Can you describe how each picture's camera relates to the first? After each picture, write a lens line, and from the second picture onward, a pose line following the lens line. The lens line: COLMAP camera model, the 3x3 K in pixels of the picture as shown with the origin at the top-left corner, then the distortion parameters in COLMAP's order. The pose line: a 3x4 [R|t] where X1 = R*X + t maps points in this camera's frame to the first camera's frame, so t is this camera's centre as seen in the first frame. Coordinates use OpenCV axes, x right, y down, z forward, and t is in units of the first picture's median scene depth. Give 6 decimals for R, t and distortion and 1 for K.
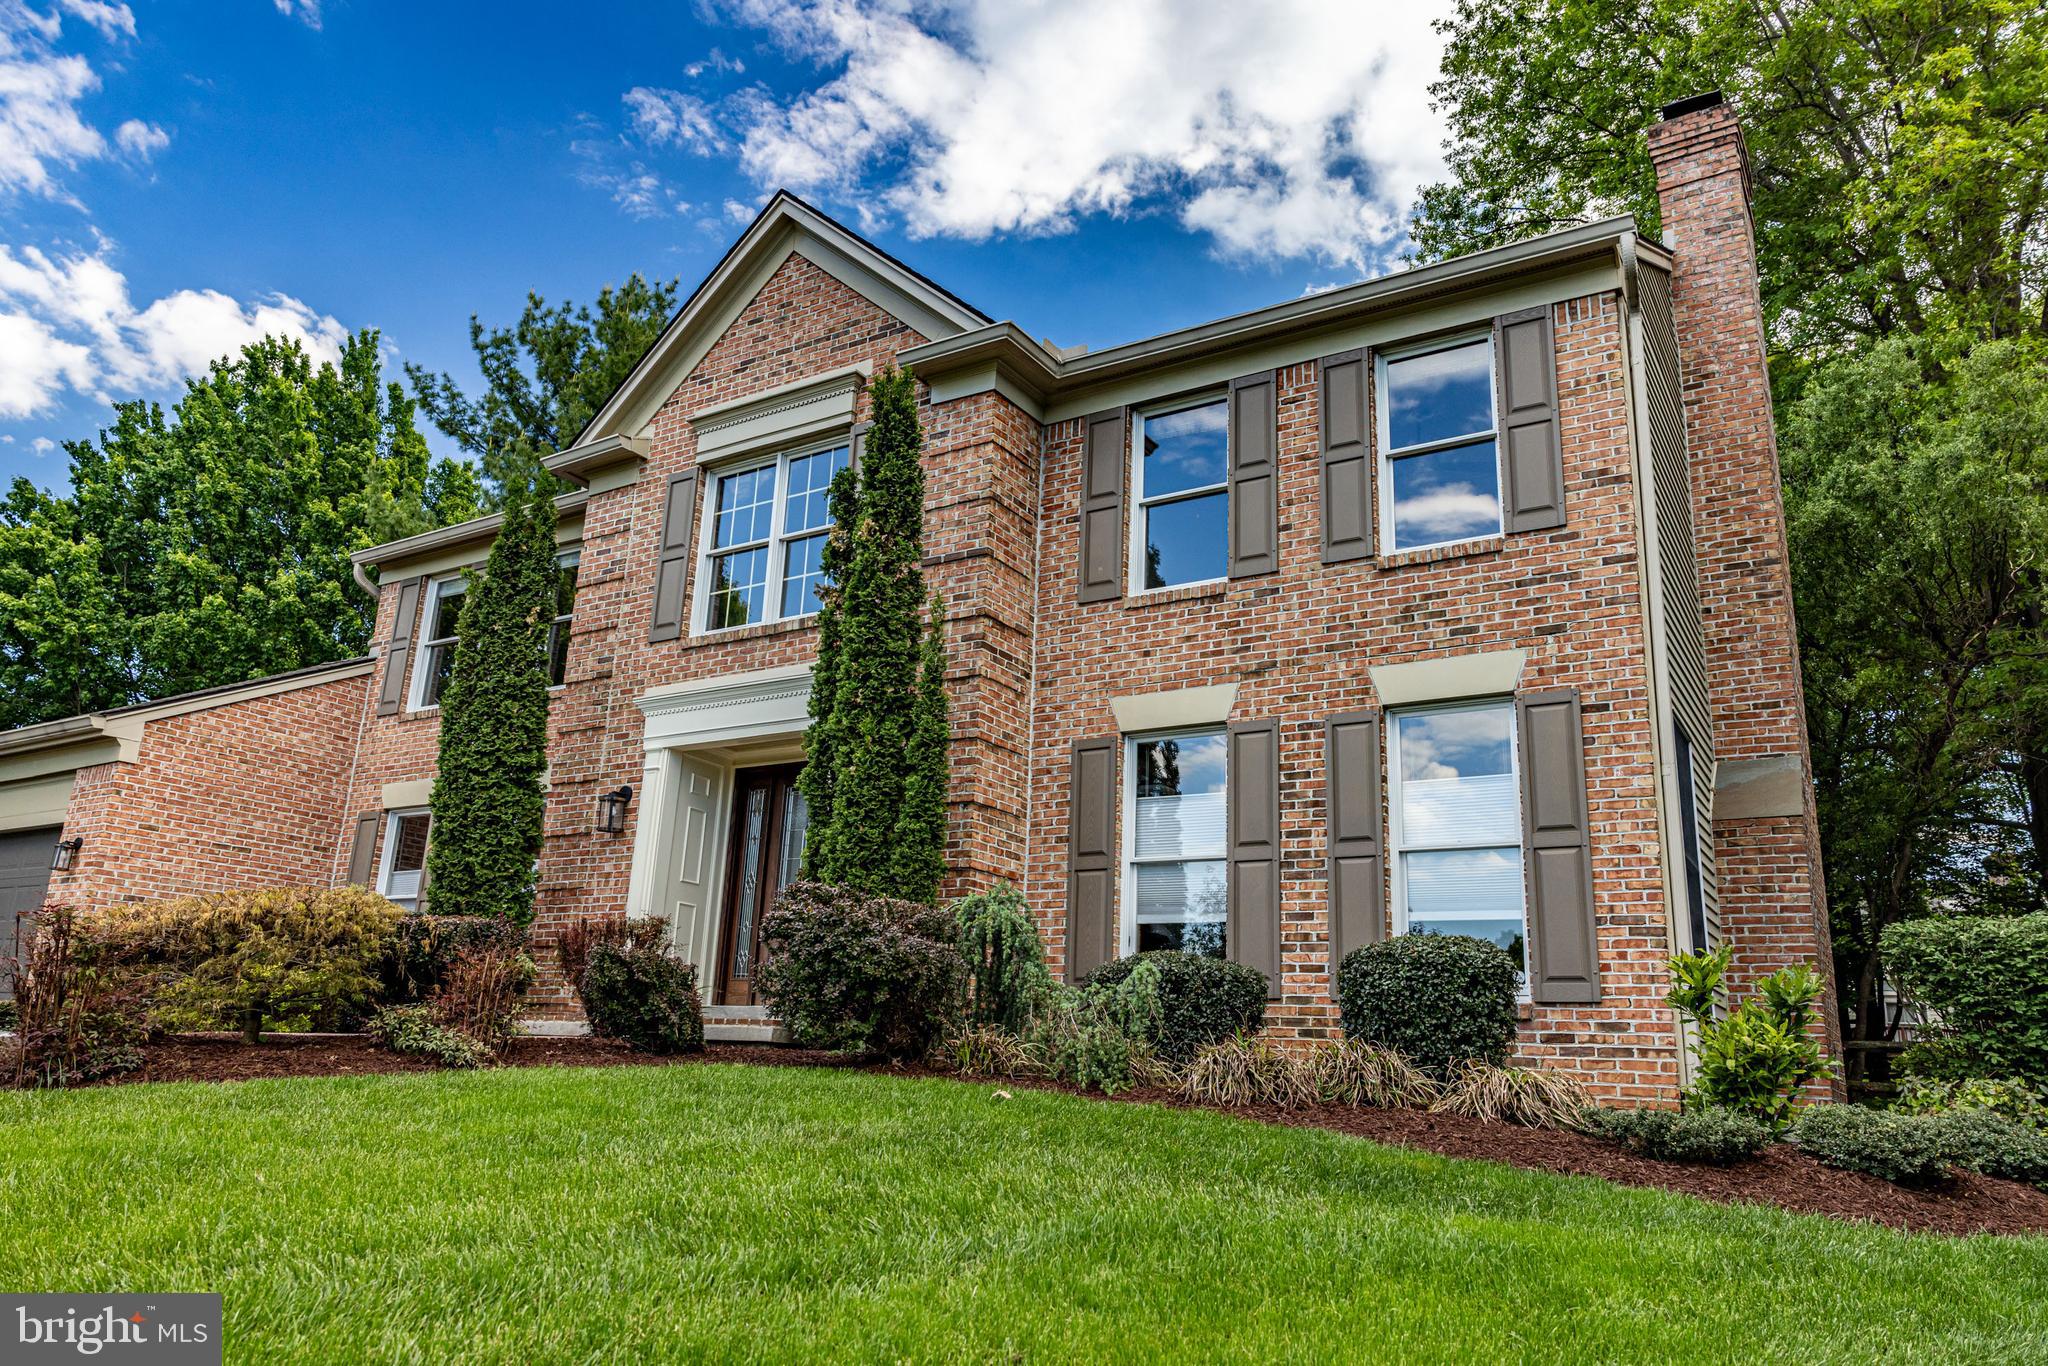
lens RADIAL K [[1345.3, 0, 1024.0], [0, 1345.3, 683.0], [0, 0, 1]] dist [-0.034610, 0.000594]
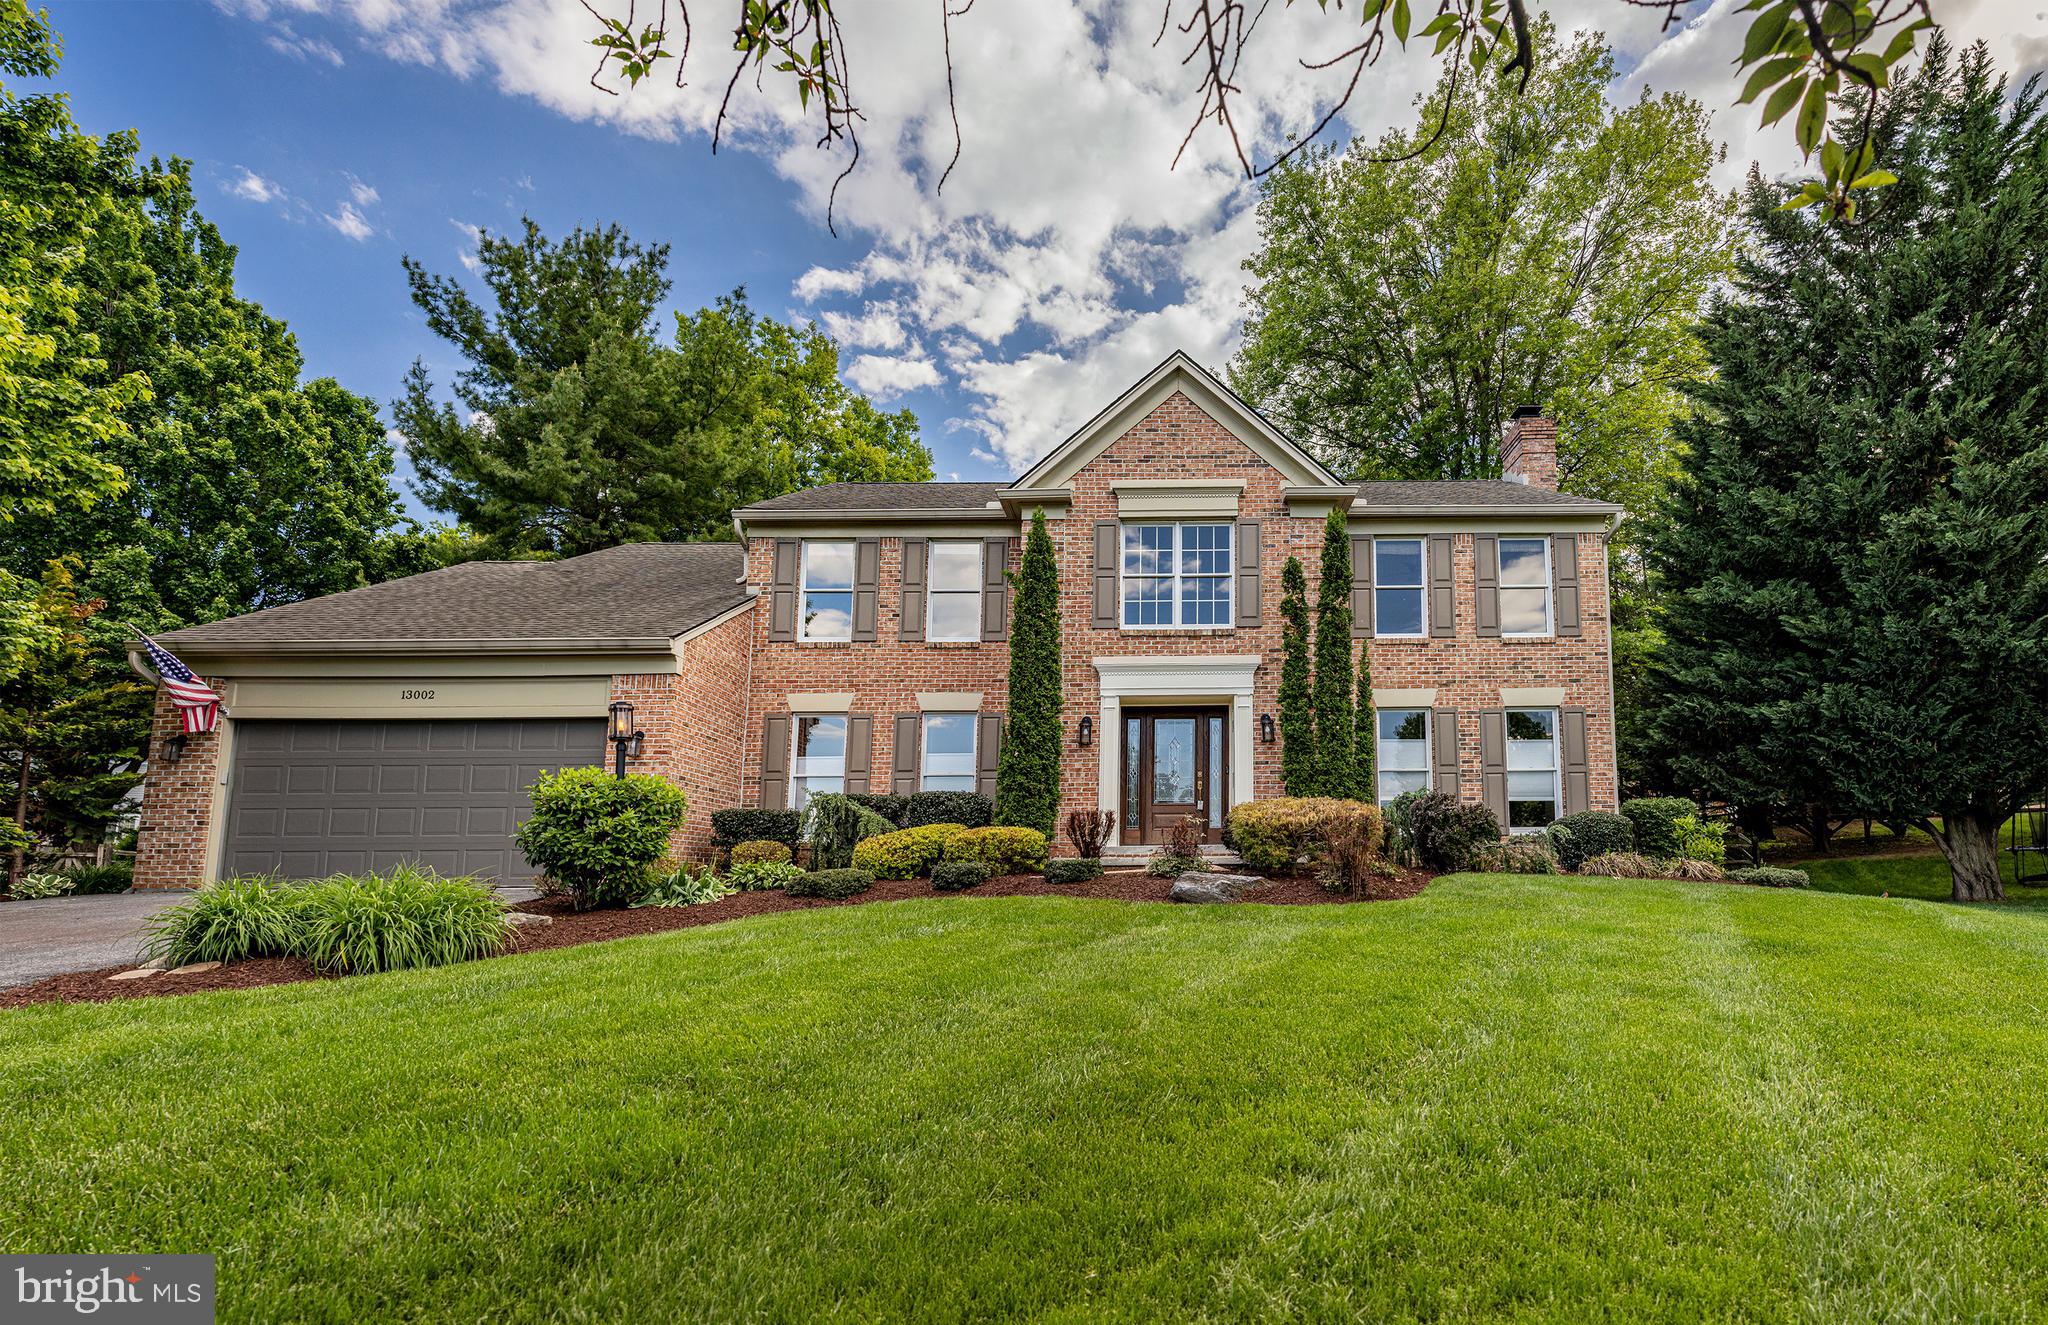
lens RADIAL K [[1212.8, 0, 1023.8], [0, 1212.8, 733.1], [0, 0, 1]] dist [-0.003969, -0.002622]
pose [[0.828012, 0.024731, 0.560165, -1.247465], [-0.109035, 0.987058, 0.117592, -0.072798], [-0.550007, -0.158445, 0.819992, -0.181701]]
